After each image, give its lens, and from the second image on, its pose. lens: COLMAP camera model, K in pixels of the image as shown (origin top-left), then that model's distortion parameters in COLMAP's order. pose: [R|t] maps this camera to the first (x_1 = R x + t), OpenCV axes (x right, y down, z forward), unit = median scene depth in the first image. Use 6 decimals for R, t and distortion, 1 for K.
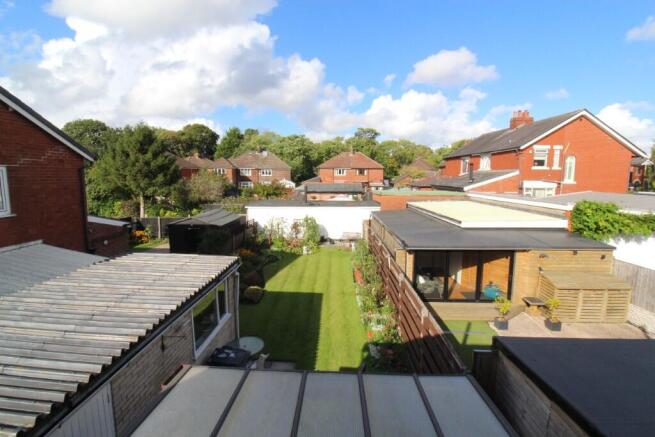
lens RADIAL K [[306.4, 0, 328.9], [0, 306.4, 216.9], [0, 0, 1]] dist [-0.008303, -0.007861]
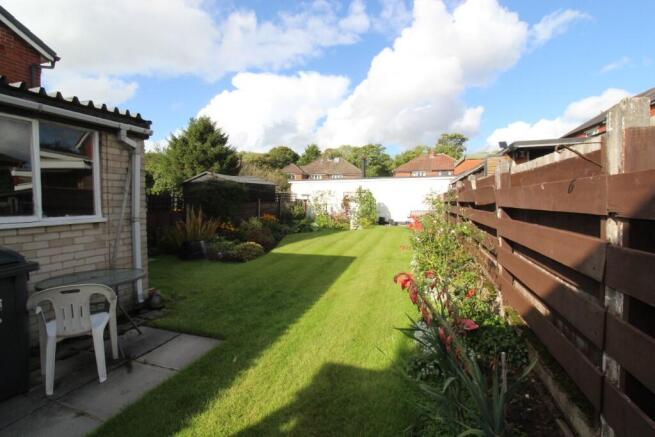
lens RADIAL K [[306.4, 0, 329.8], [0, 306.4, 215.0], [0, 0, 1]] dist [-0.008303, -0.007861]
pose [[0.964293, -0.000706, -0.264838, 0.049695], [-0.025064, 0.995265, -0.093912, 0.121048], [0.263650, 0.097196, 0.959709, 0.221383]]
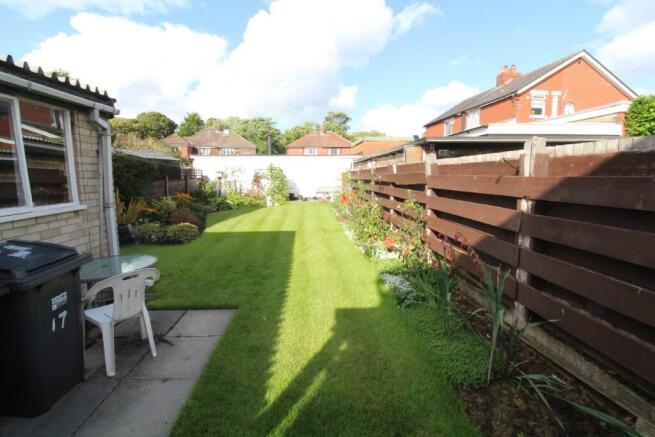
lens RADIAL K [[306.4, 0, 330.4], [0, 306.4, 216.9], [0, 0, 1]] dist [-0.008303, -0.007861]
pose [[0.994638, -0.023994, 0.100596, -0.003423], [0.024587, 0.999687, -0.004657, 0.120043], [-0.100453, 0.007105, 0.994916, 0.181204]]
